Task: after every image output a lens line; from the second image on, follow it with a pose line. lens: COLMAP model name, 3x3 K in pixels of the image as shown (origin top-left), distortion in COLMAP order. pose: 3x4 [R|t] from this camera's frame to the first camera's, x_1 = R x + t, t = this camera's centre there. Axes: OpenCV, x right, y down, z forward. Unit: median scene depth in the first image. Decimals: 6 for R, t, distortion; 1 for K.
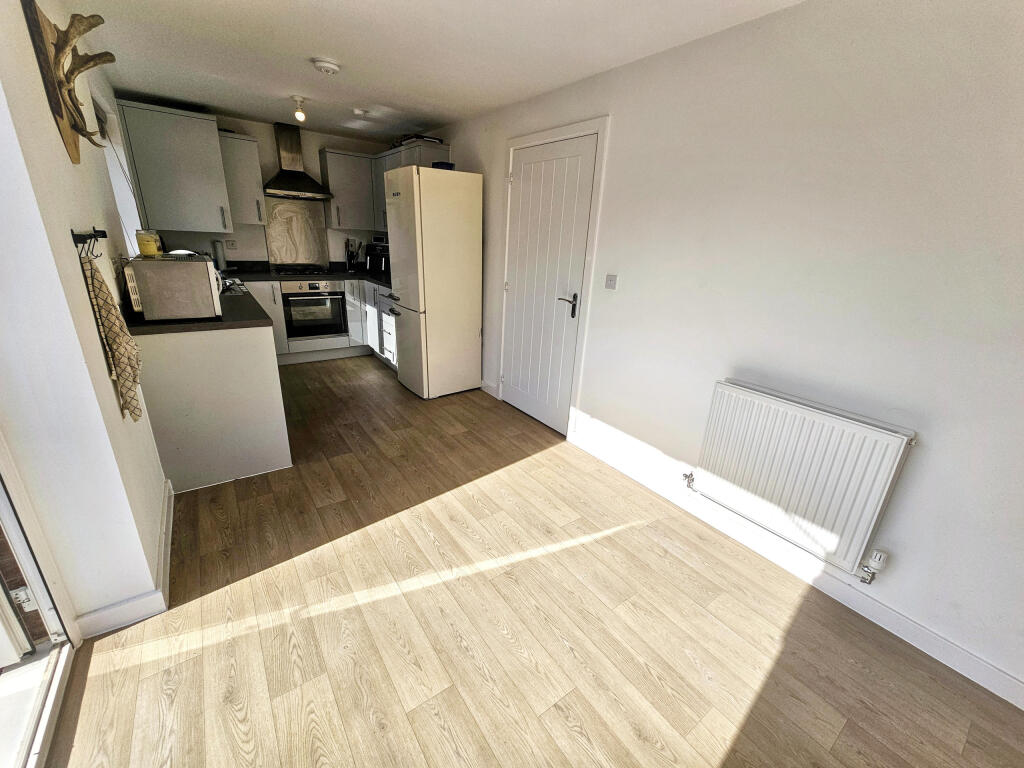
lens RADIAL K [[417.8, 0, 514.0], [0, 417.8, 382.6], [0, 0, 1]] dist [0.000723, -0.000157]
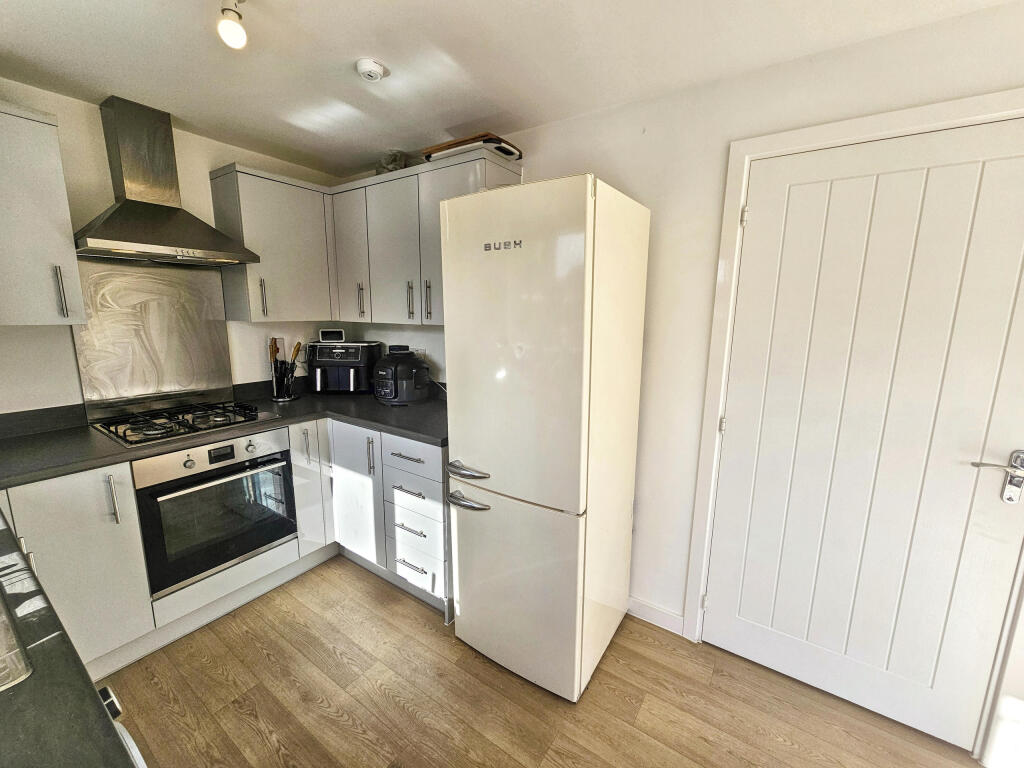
lens RADIAL K [[417.8, 0, 514.0], [0, 417.8, 382.6], [0, 0, 1]] dist [0.000723, -0.000157]
pose [[0.940284, -0.097452, 0.326142, -0.327388], [0.146763, 0.980575, -0.130128, -0.201853], [-0.307125, 0.170223, 0.936322, 0.487588]]
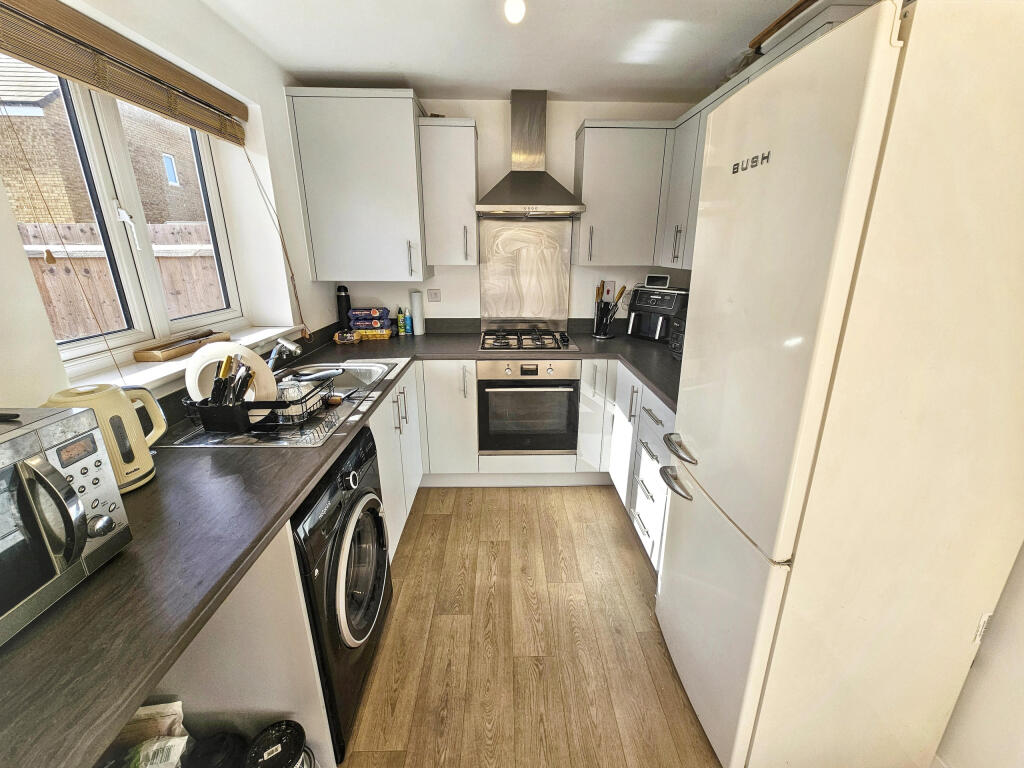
lens RADIAL K [[417.8, 0, 514.0], [0, 417.8, 382.6], [0, 0, 1]] dist [0.000723, -0.000157]
pose [[0.823144, 0.127317, -0.553376, -0.182118], [-0.153231, 0.988190, -0.000574, -0.209612], [0.546768, 0.085267, 0.832931, 0.522340]]
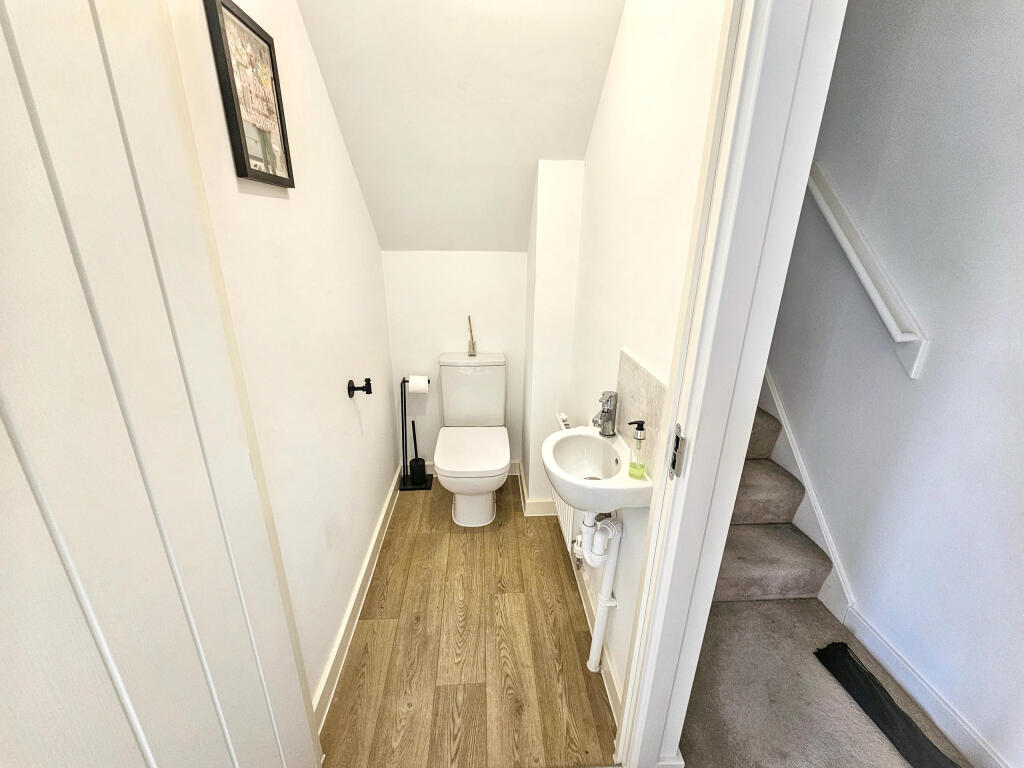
lens RADIAL K [[417.8, 0, 514.0], [0, 417.8, 382.6], [0, 0, 1]] dist [0.000723, -0.000157]
pose [[-0.850806, -0.232248, 0.471371, -0.495257], [0.117468, 0.790269, 0.601396, -0.380653], [-0.512182, 0.567042, -0.645084, 1.006317]]
